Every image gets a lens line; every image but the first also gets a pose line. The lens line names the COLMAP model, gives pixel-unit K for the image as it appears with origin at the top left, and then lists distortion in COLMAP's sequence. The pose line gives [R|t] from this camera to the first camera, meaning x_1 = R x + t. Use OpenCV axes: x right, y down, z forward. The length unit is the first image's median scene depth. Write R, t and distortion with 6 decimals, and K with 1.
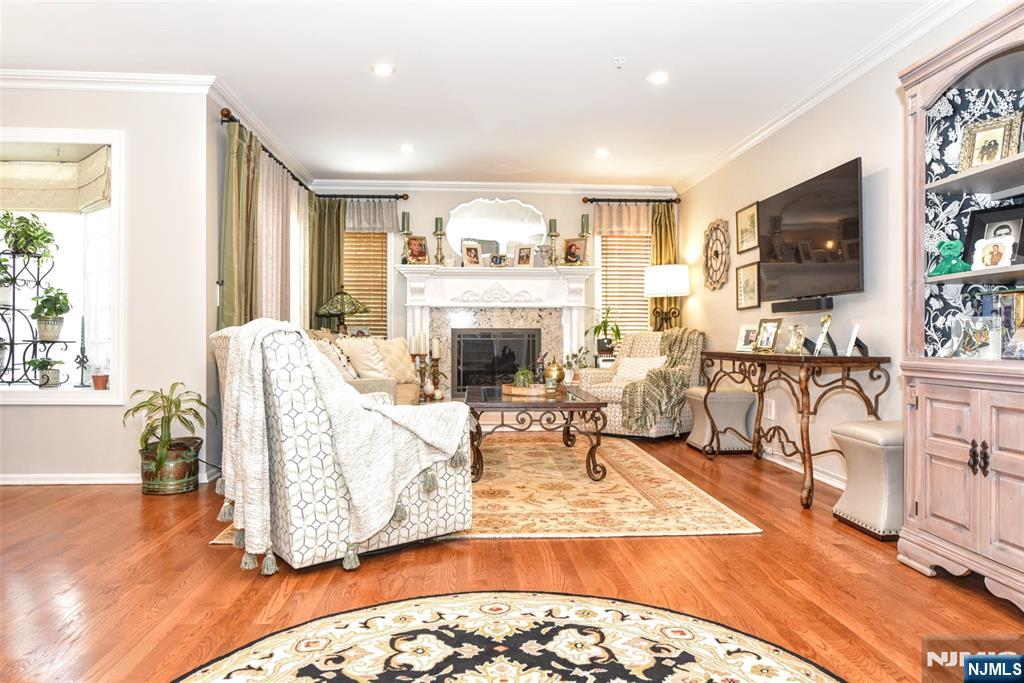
lens RADIAL K [[686.0, 0, 492.4], [0, 686.0, 340.5], [0, 0, 1]] dist [-0.008133, 0.005441]
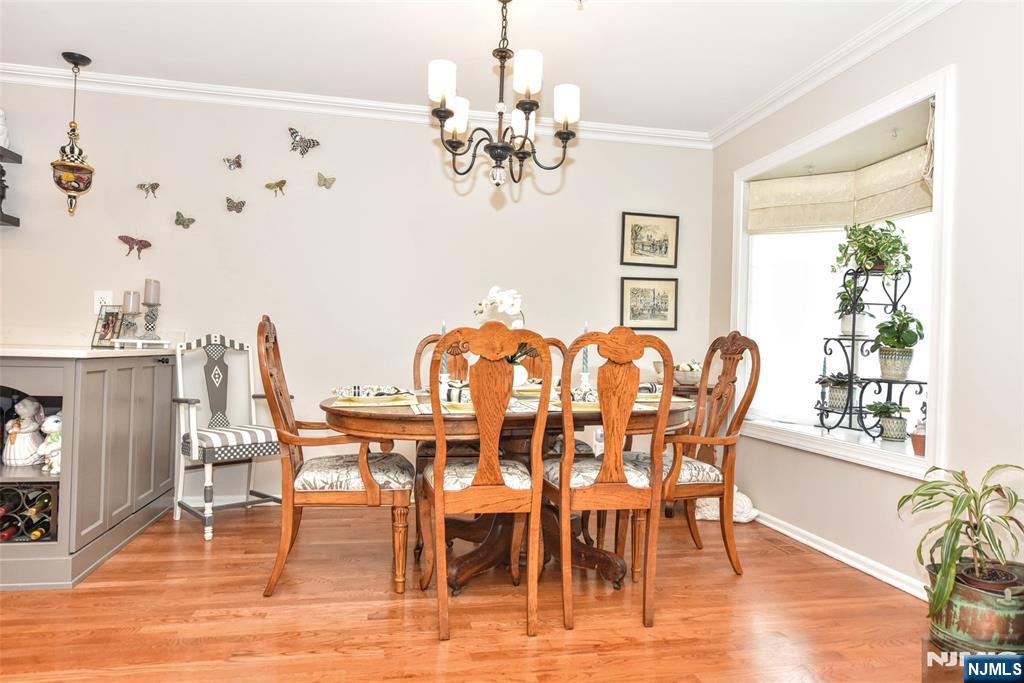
lens RADIAL K [[661.5, 0, 515.6], [0, 661.5, 343.3], [0, 0, 1]] dist [0.010768, 0.002987]
pose [[0.146120, -0.012027, -0.989194, 0.027760], [-0.032644, 0.999323, -0.016972, -0.013054], [0.988728, 0.034771, 0.145628, 0.420584]]
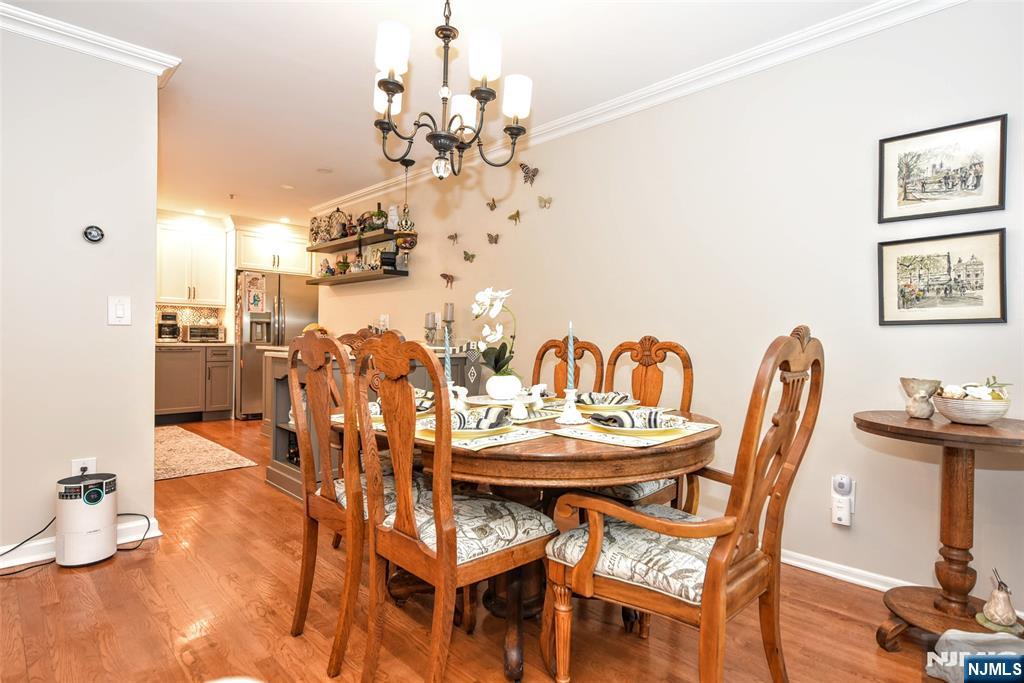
lens RADIAL K [[544.9, 0, 508.9], [0, 544.9, 345.0], [0, 0, 1]] dist [-0.002066, -0.001283]
pose [[-0.751339, -0.005985, -0.659889, -0.289497], [-0.021837, 0.999637, 0.015797, -0.034945], [0.659555, 0.026279, -0.751197, 0.837213]]
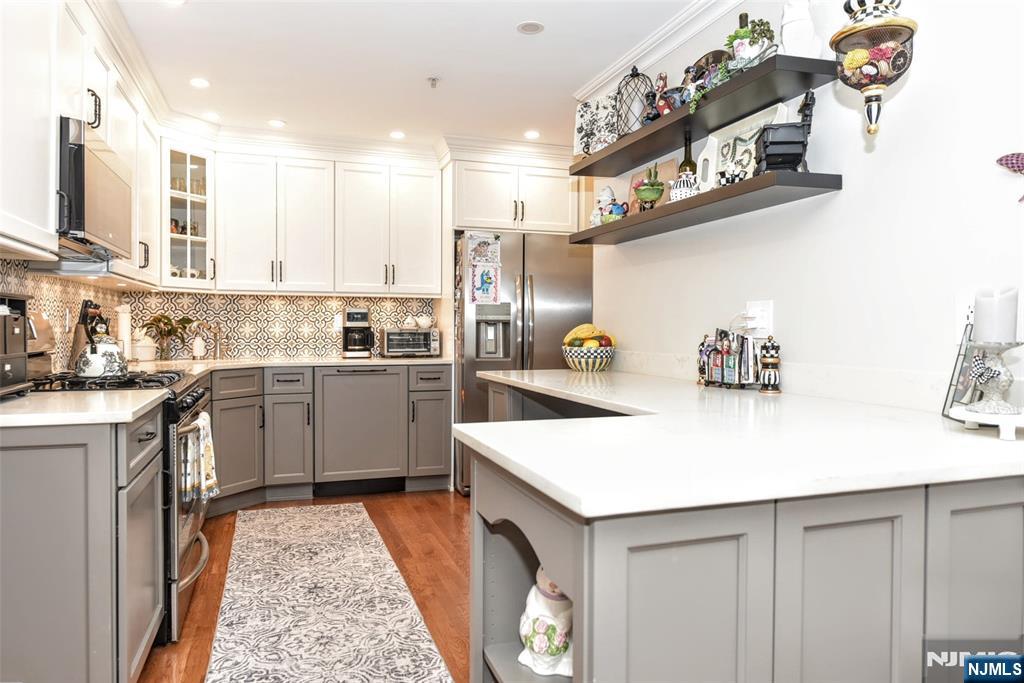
lens RADIAL K [[686.0, 0, 511.7], [0, 686.0, 343.5], [0, 0, 1]] dist [-0.008133, 0.005441]
pose [[-0.962284, 0.002310, -0.272038, -0.484651], [-0.005759, 0.999567, 0.028859, -0.053589], [0.271987, 0.029337, -0.961854, 0.331639]]
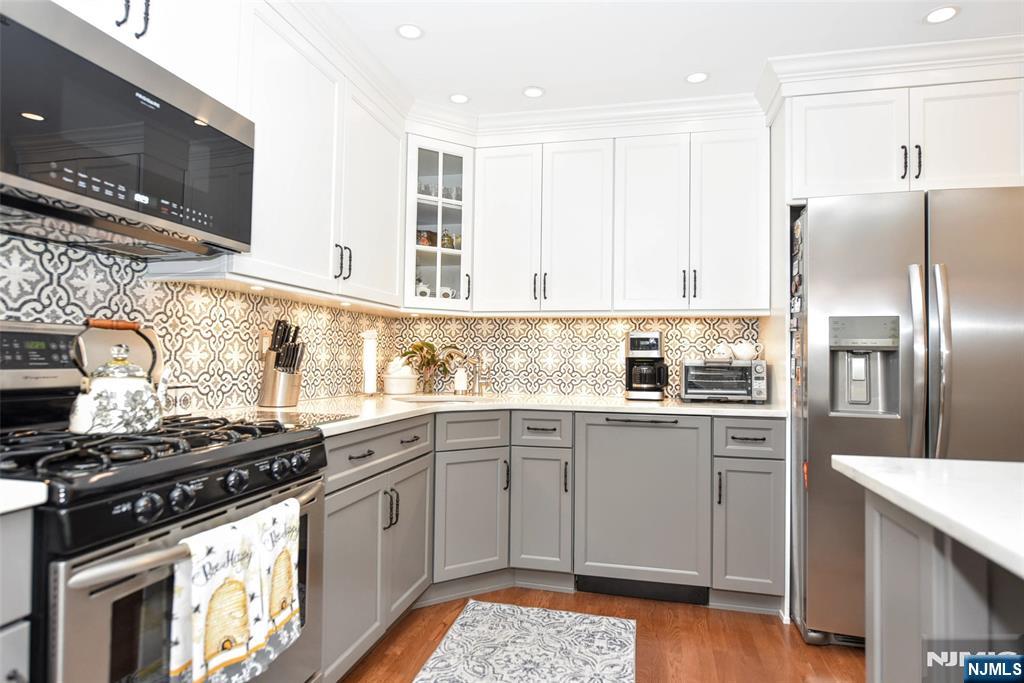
lens RADIAL K [[574.7, 0, 508.1], [0, 574.7, 342.0], [0, 0, 1]] dist [-0.007637, -0.000797]
pose [[-0.961271, -0.004466, 0.275570, -0.570158], [-0.011282, 0.999668, -0.023155, -0.048423], [-0.275375, -0.025367, -0.961002, -0.066132]]
